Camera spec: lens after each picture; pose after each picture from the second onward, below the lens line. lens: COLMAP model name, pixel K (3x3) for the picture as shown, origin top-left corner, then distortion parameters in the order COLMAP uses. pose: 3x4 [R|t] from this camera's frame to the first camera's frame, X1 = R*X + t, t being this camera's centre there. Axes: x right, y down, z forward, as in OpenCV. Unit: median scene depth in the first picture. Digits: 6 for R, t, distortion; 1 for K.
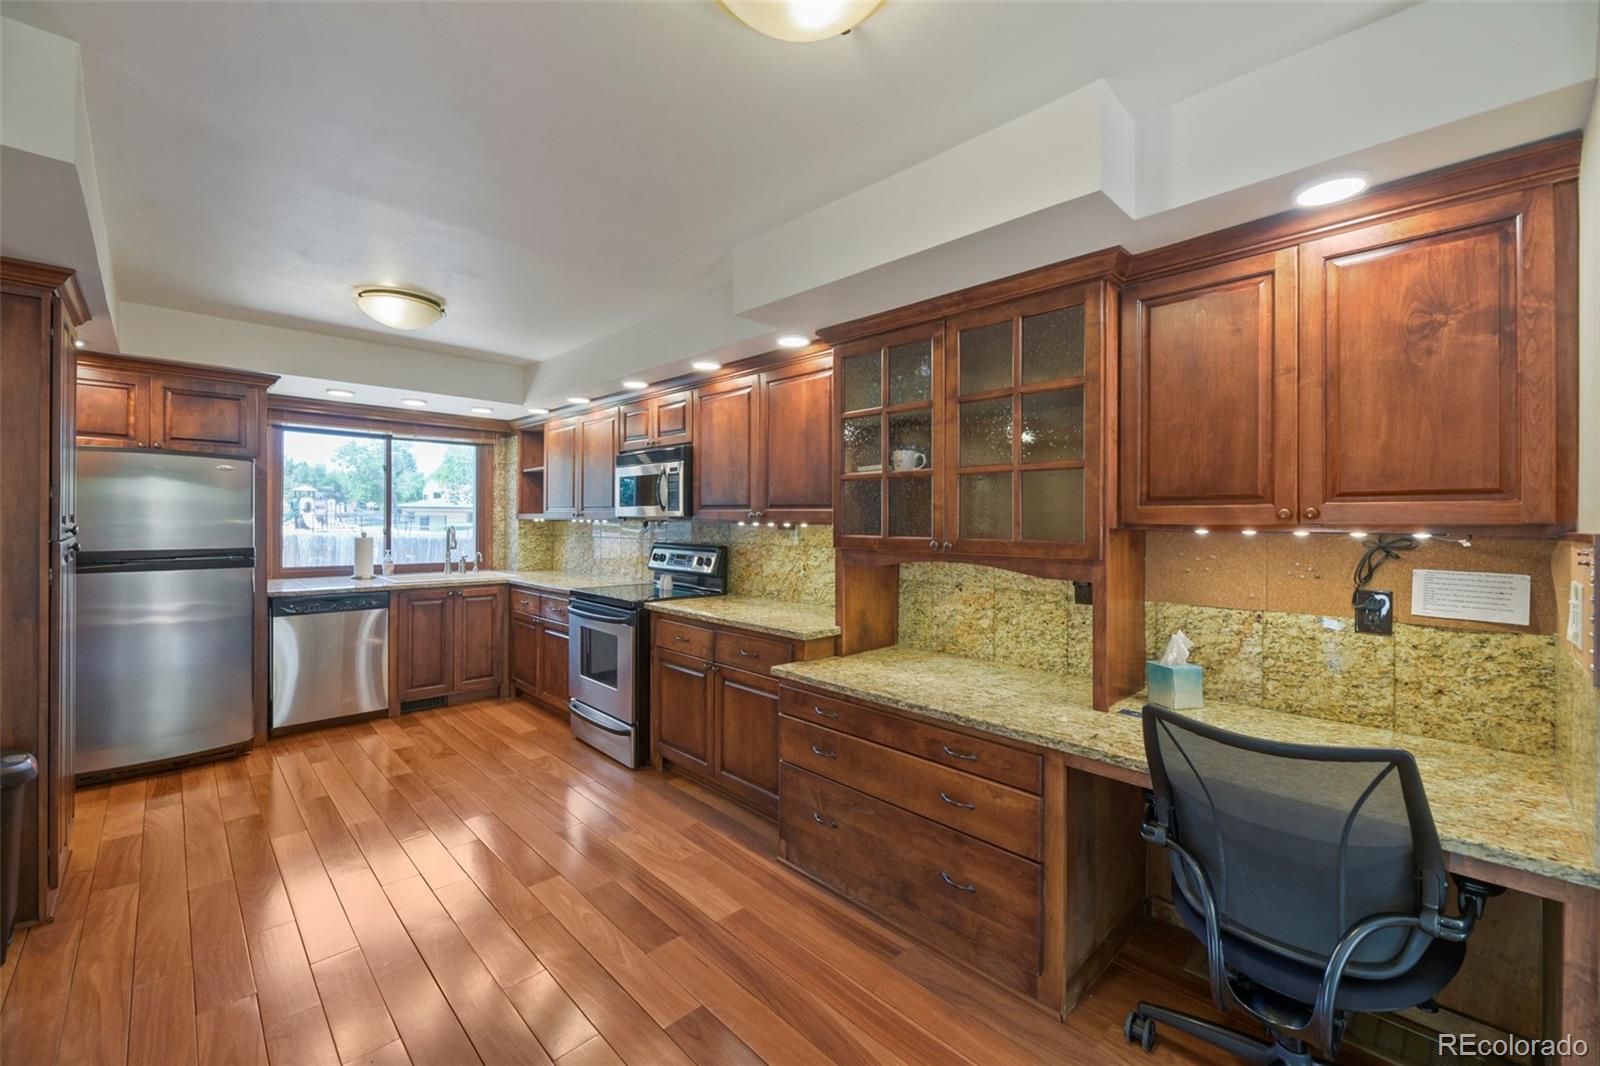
lens RADIAL K [[656.4, 0, 795.9], [0, 656.4, 523.8], [0, 0, 1]] dist [0.004197, -0.001538]
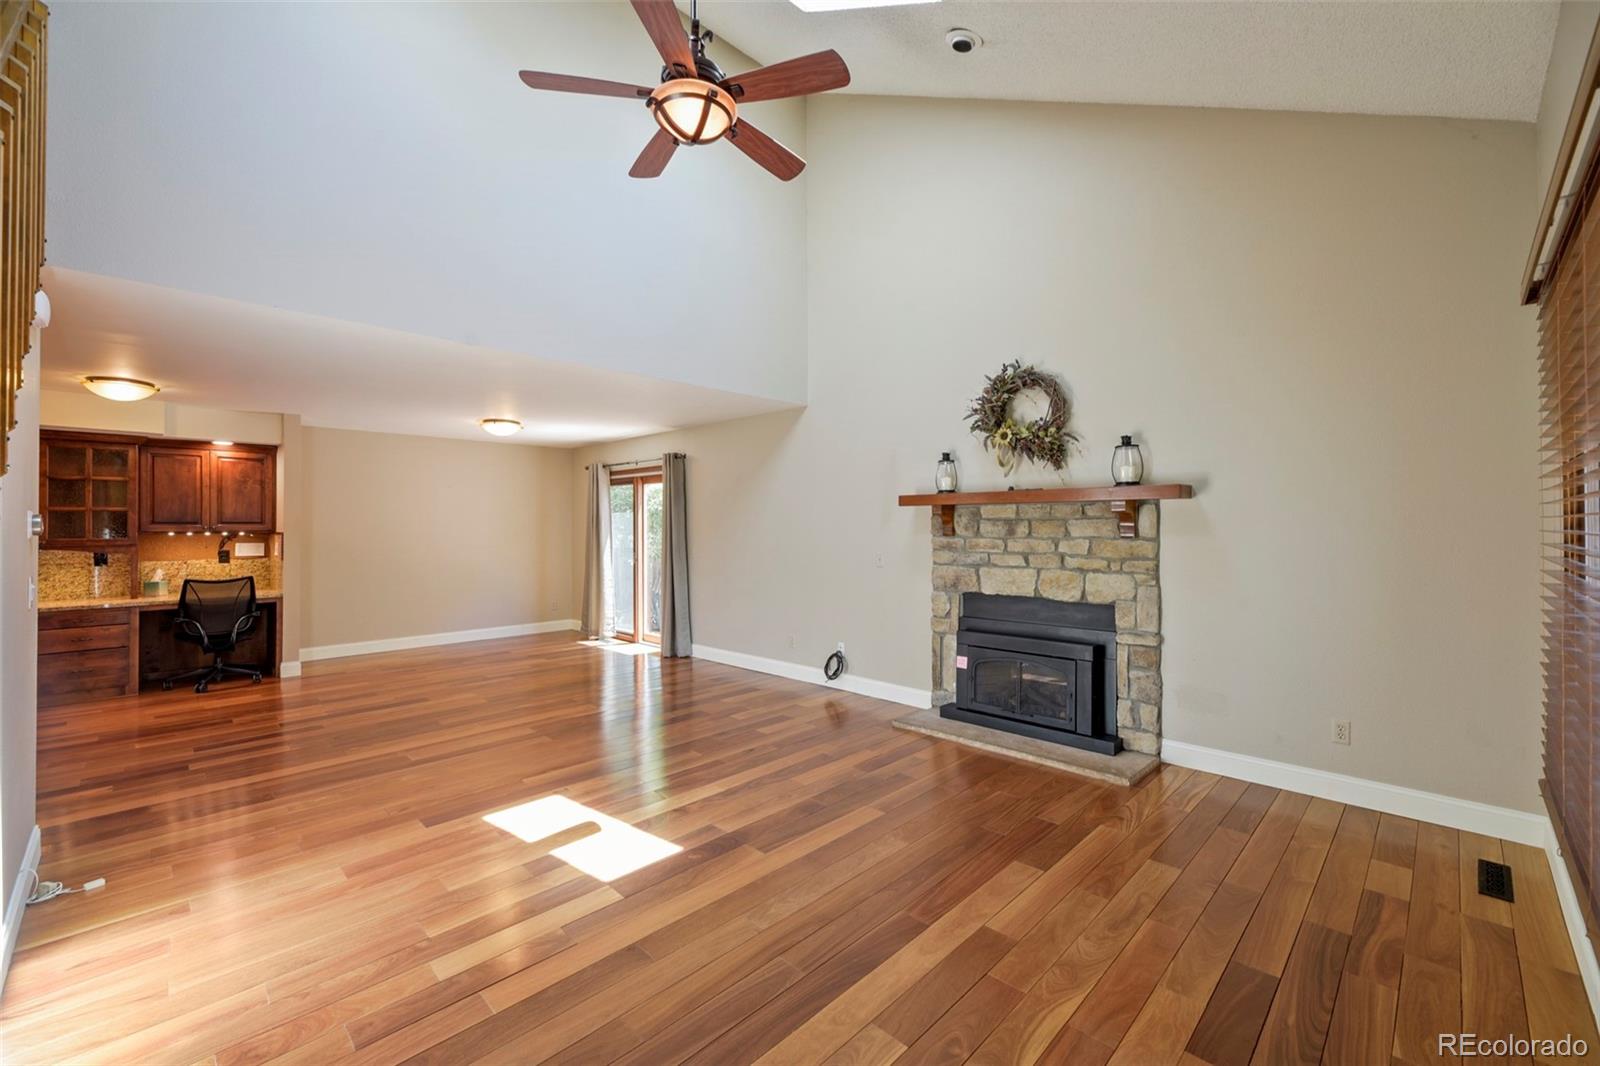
lens RADIAL K [[656.4, 0, 824.9], [0, 656.4, 523.9], [0, 0, 1]] dist [0.004197, -0.001538]
pose [[-0.040860, -0.002293, 0.999162, -1.307712], [0.003245, 0.999992, 0.002427, -0.015478], [-0.999160, 0.003341, -0.040852, -0.969230]]
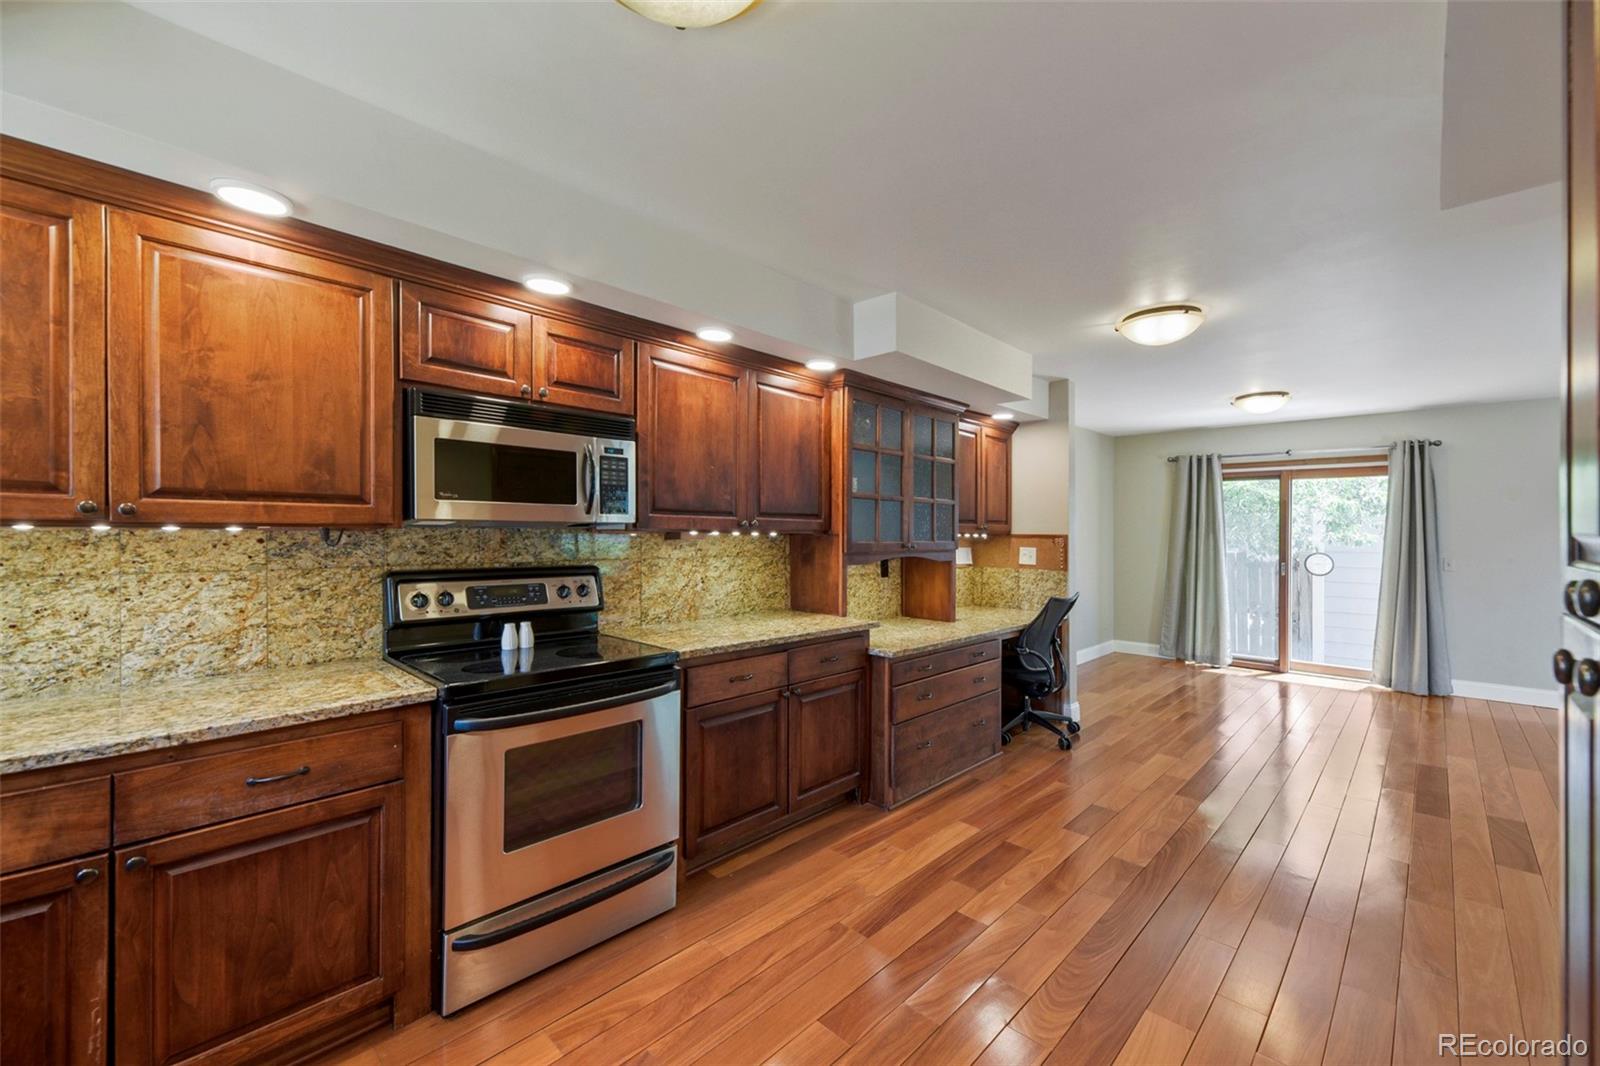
lens RADIAL K [[656.4, 0, 811.4], [0, 656.4, 527.1], [0, 0, 1]] dist [0.004197, -0.001538]
pose [[-0.055084, -0.004875, 0.998470, -0.847622], [-0.007548, 0.999962, 0.004466, -0.011584], [-0.998453, -0.007290, -0.055119, 0.836054]]
